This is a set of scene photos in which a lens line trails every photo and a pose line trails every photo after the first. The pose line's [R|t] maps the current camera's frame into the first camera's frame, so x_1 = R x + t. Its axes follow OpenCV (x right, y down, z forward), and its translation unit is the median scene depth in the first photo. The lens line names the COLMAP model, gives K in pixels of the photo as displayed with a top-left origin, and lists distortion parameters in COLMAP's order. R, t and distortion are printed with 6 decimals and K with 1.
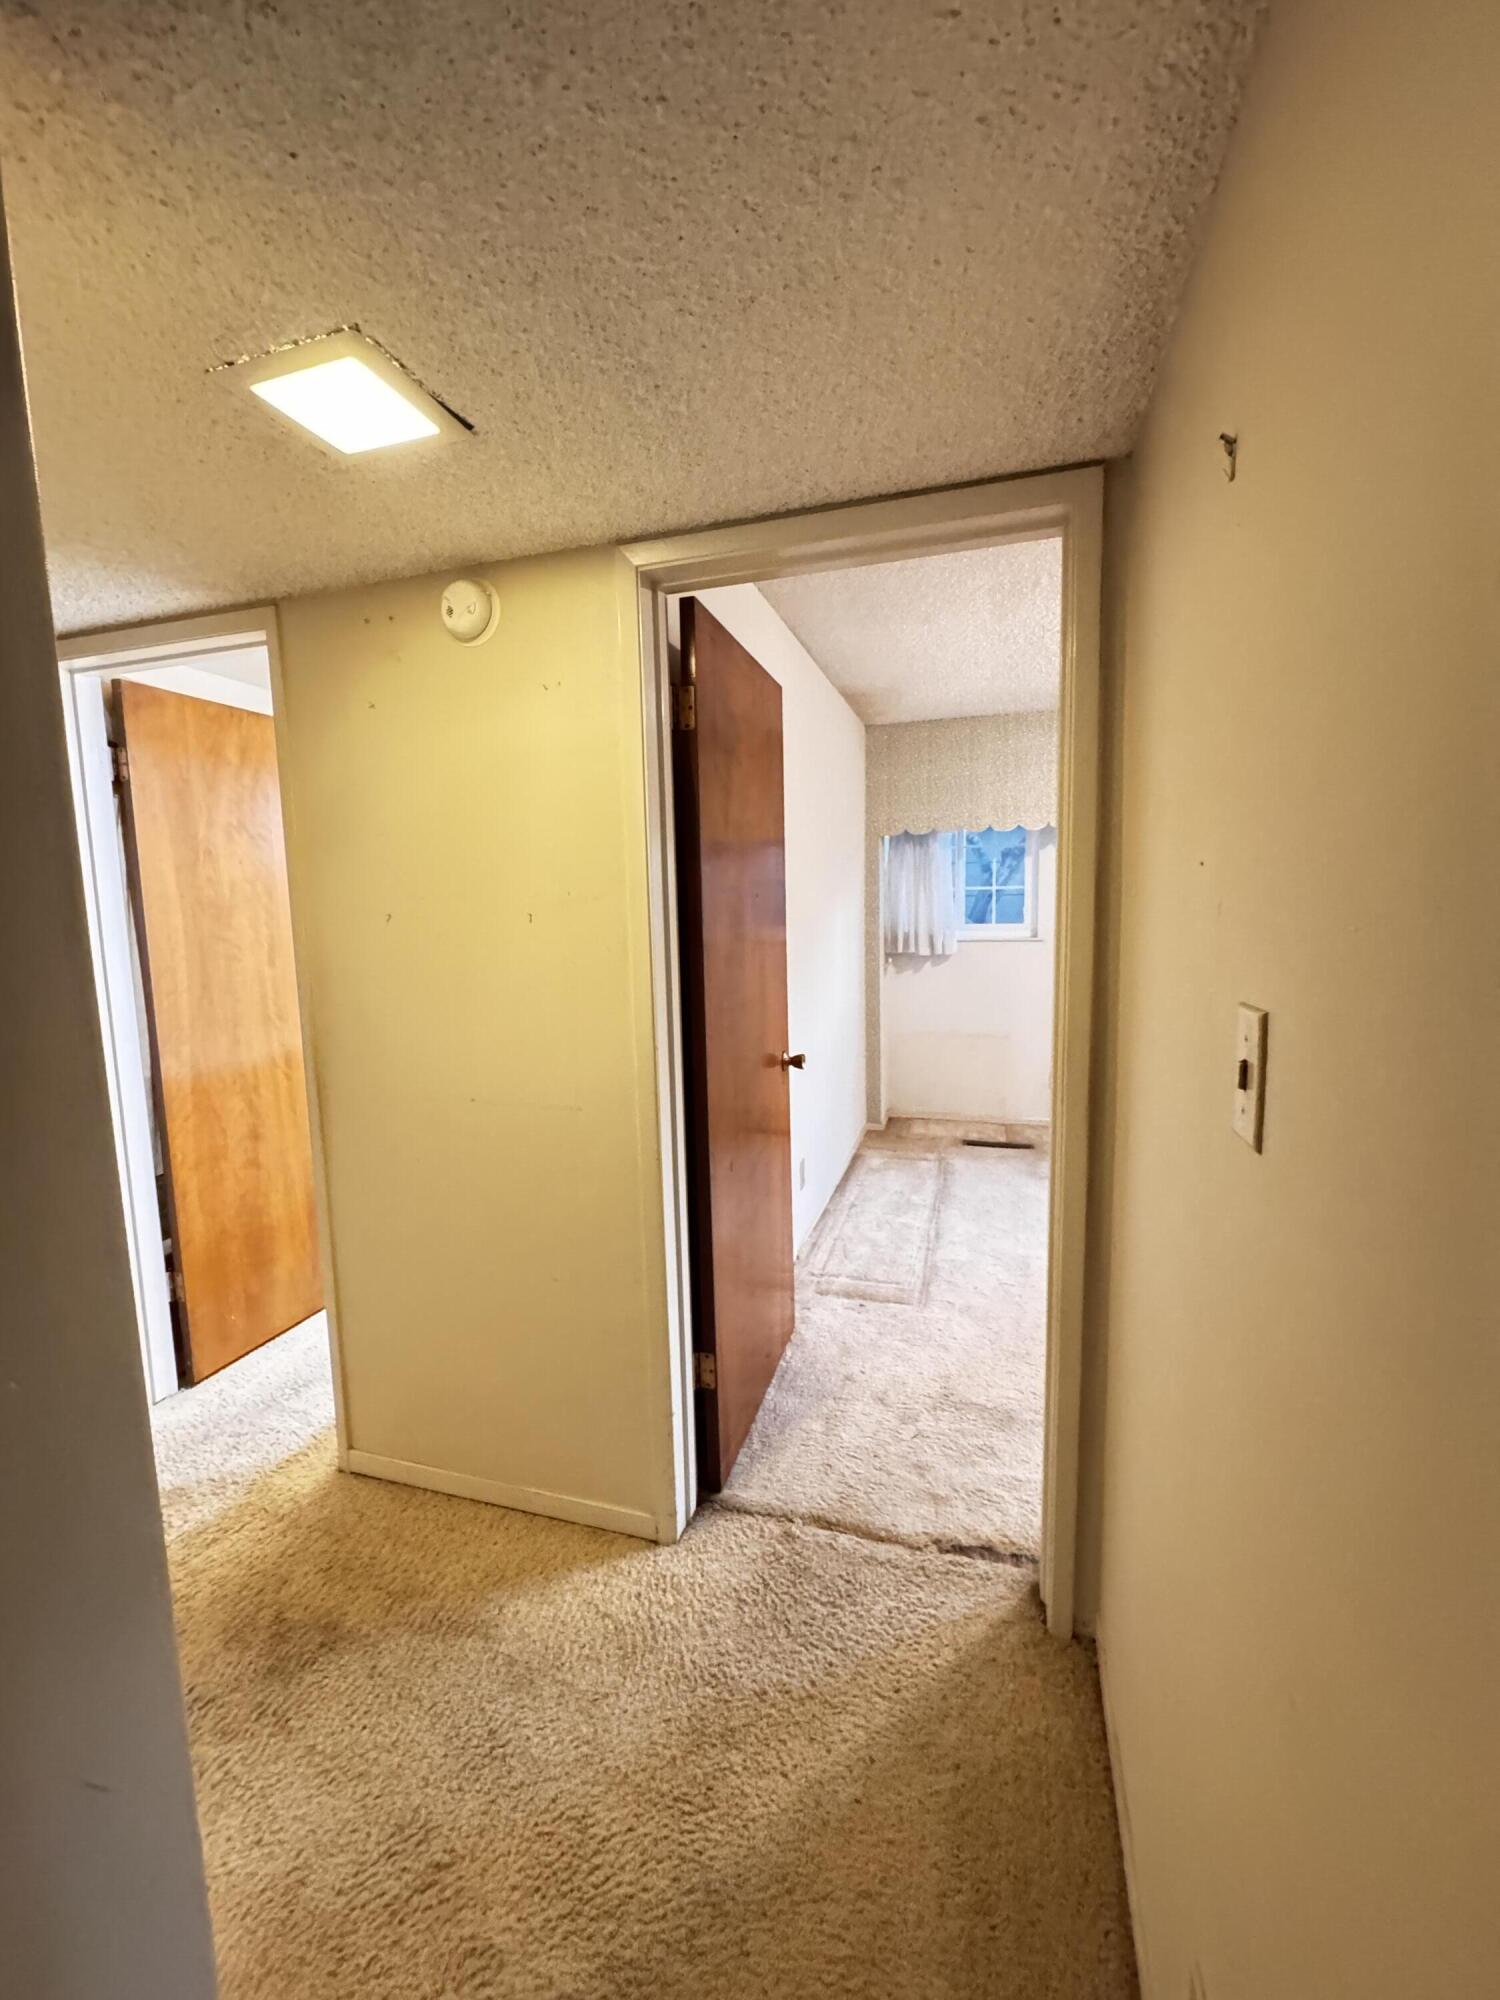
lens RADIAL K [[796.5, 0, 753.3], [0, 796.5, 995.4], [0, 0, 1]] dist [-0.004592, 0.000126]
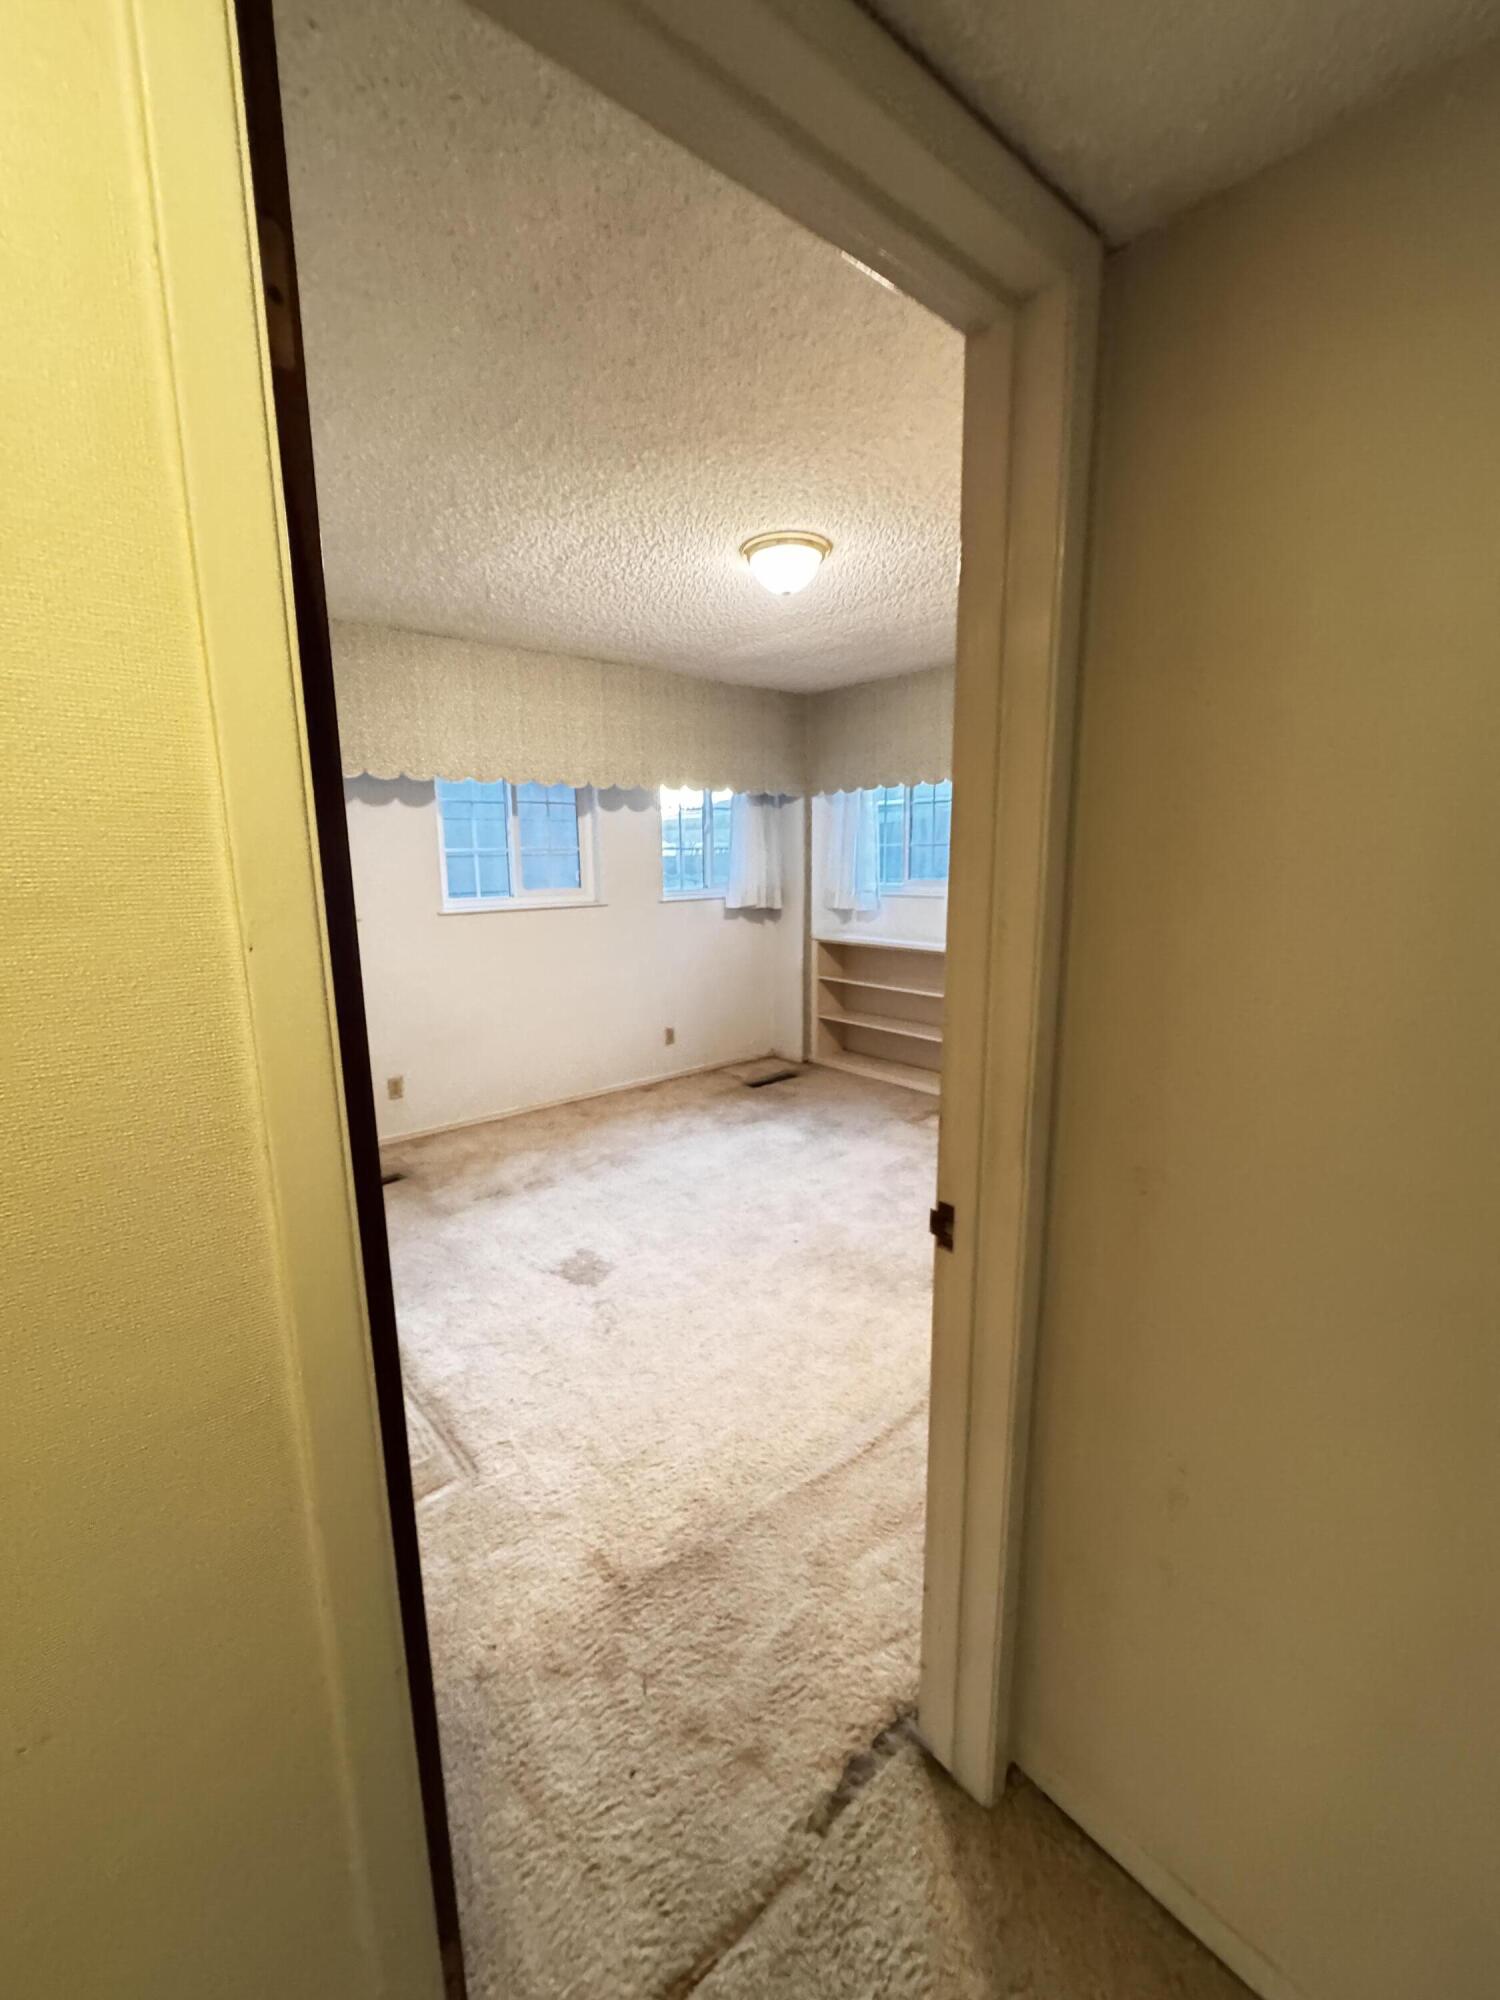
lens RADIAL K [[796.5, 0, 753.3], [0, 796.5, 995.4], [0, 0, 1]] dist [-0.004592, 0.000126]
pose [[0.547733, -0.159674, 0.821275, -0.232618], [0.118250, 0.986540, 0.112941, -0.103345], [-0.828254, 0.035254, 0.559242, 0.587470]]
